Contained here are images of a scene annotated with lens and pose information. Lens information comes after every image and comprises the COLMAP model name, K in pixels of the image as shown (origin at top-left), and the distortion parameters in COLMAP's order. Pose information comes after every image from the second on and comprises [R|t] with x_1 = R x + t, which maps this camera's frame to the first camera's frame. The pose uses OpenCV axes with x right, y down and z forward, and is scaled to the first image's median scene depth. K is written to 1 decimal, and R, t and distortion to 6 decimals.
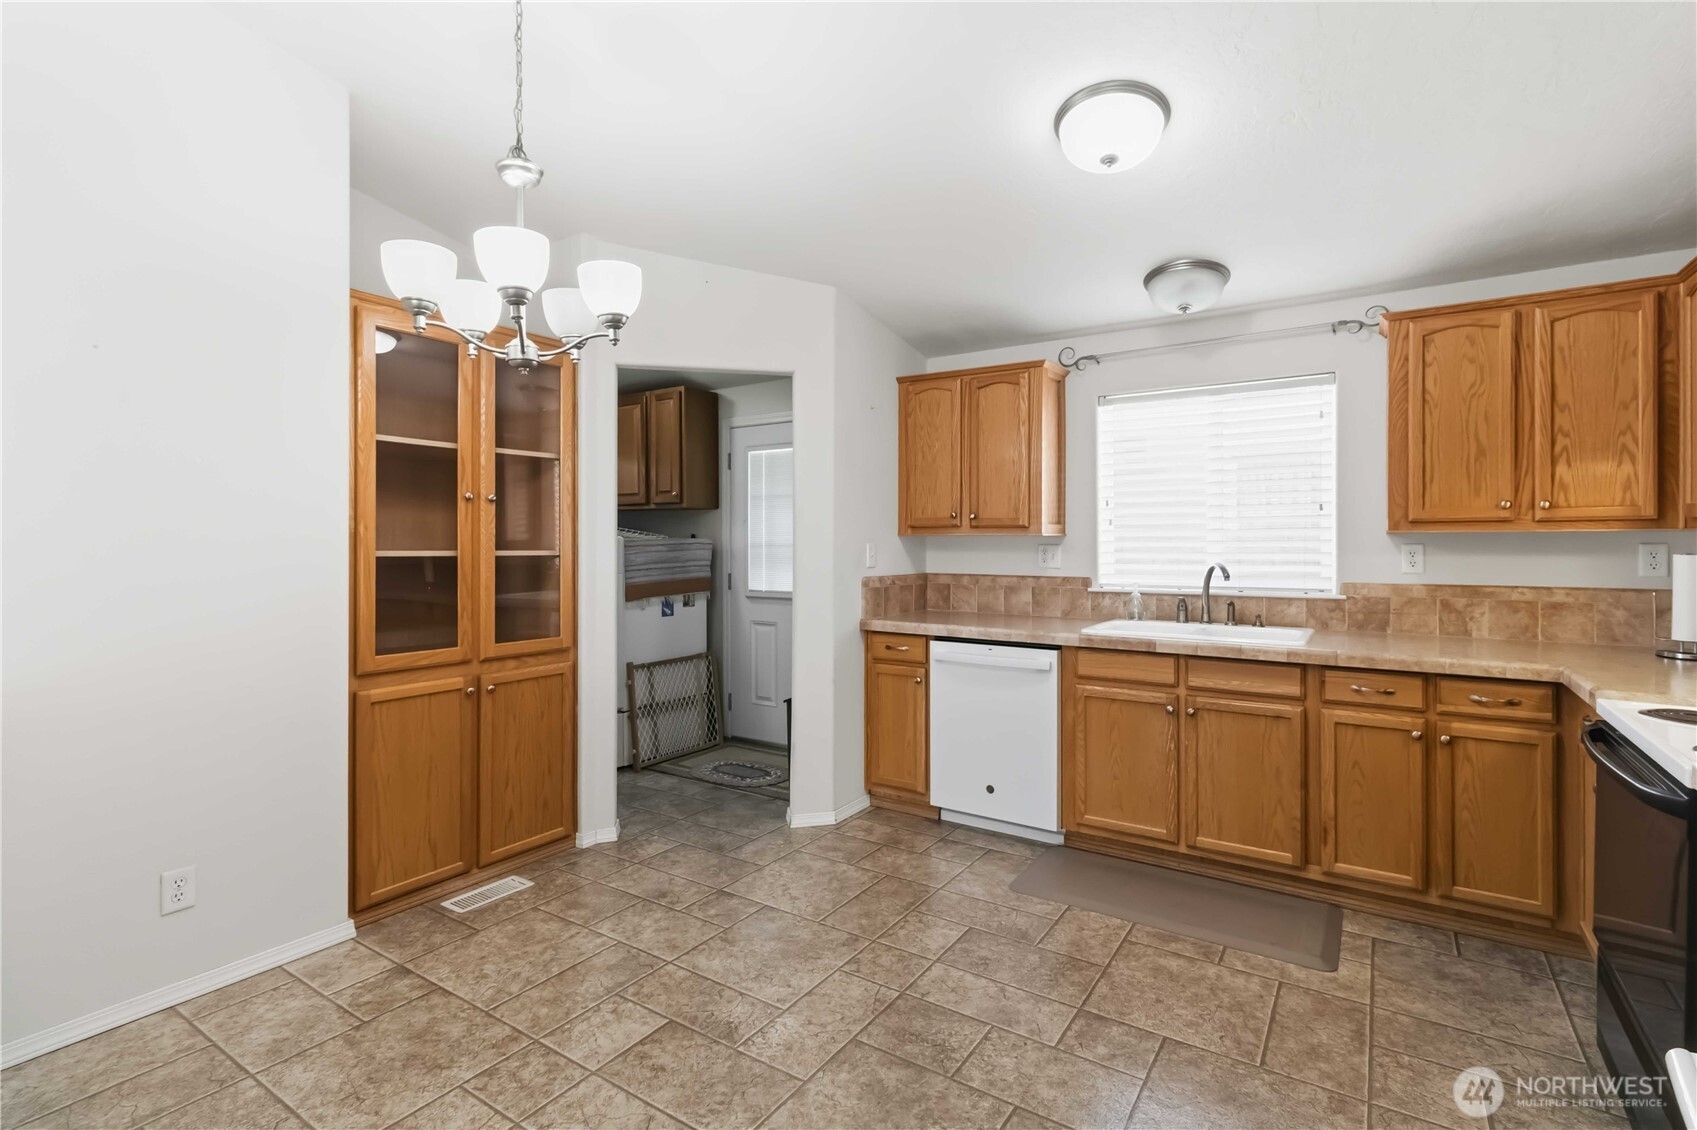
lens RADIAL K [[791.8, 0, 868.6], [0, 791.8, 543.8], [0, 0, 1]] dist [-0.000739, 0.000864]
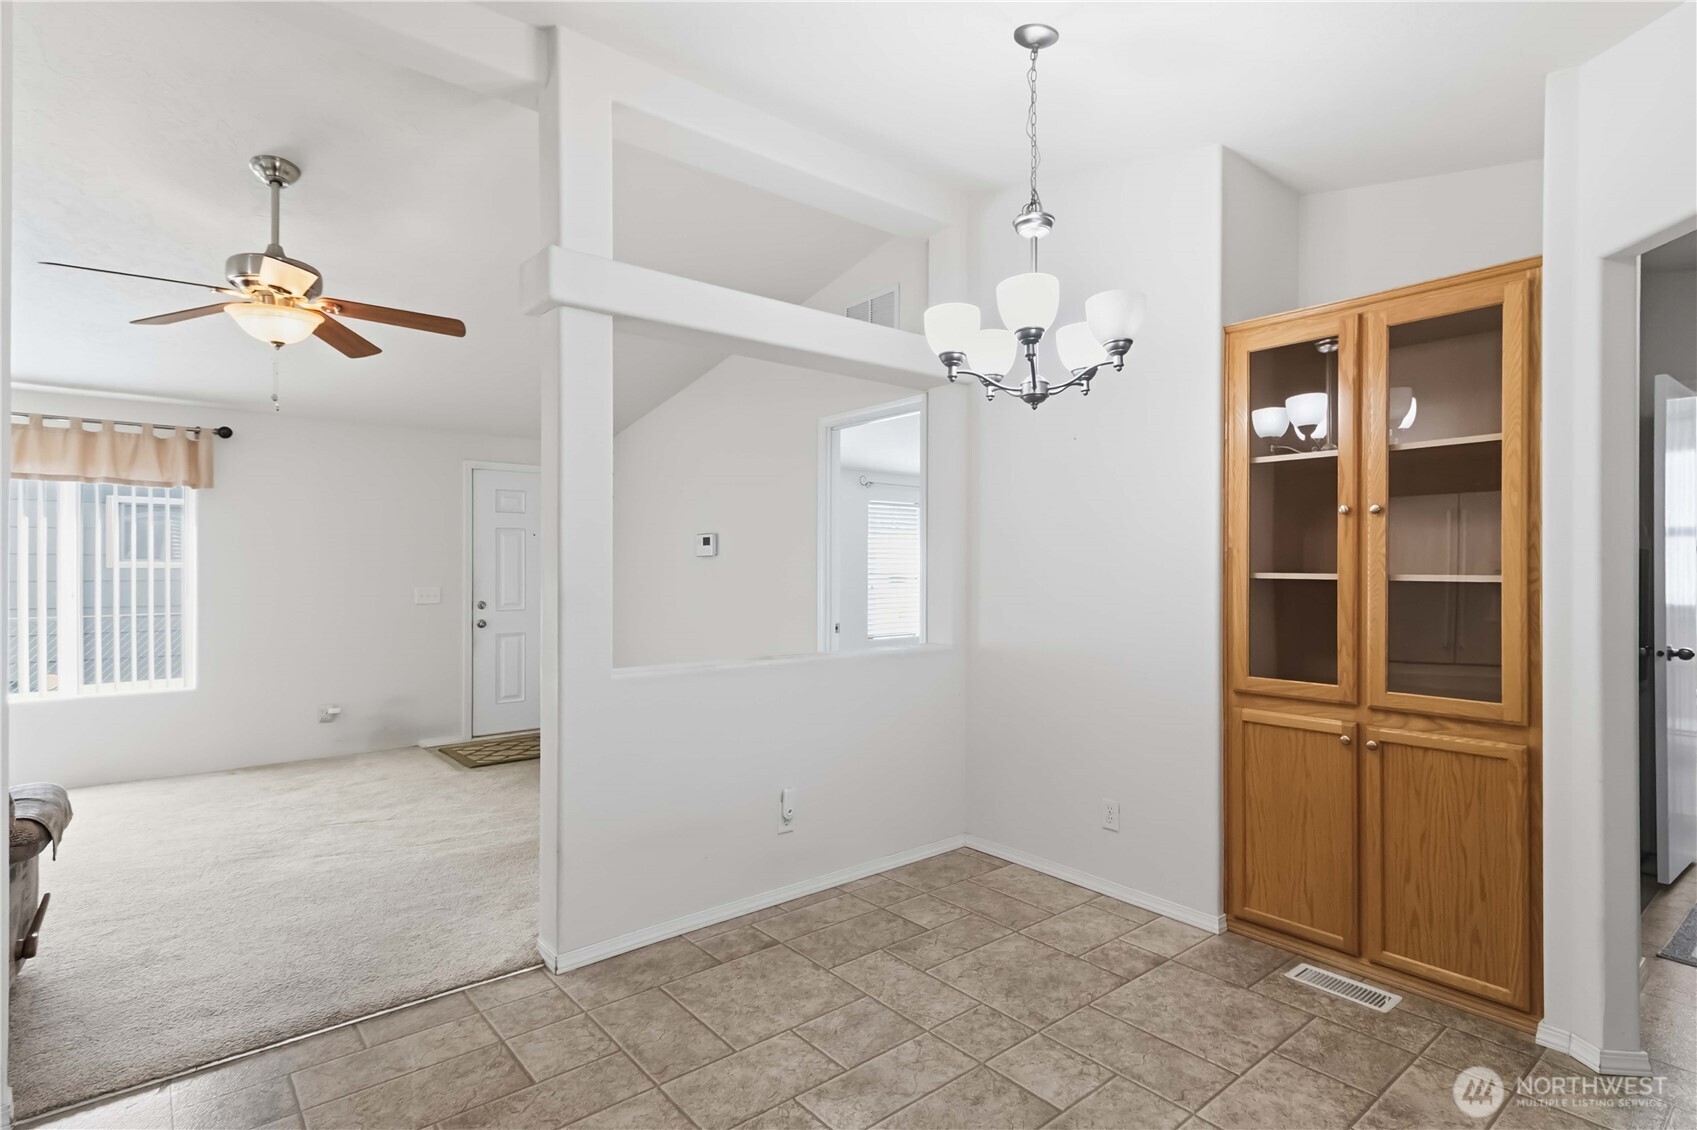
lens RADIAL K [[824.3, 0, 848.5], [0, 824.3, 565.0], [0, 0, 1]] dist [0.003078, 0.000668]
pose [[-0.292266, -0.005440, -0.956322, 0.541572], [-0.002570, 0.999985, -0.004903, 0.005547], [0.956334, 0.001025, -0.292275, 0.817306]]
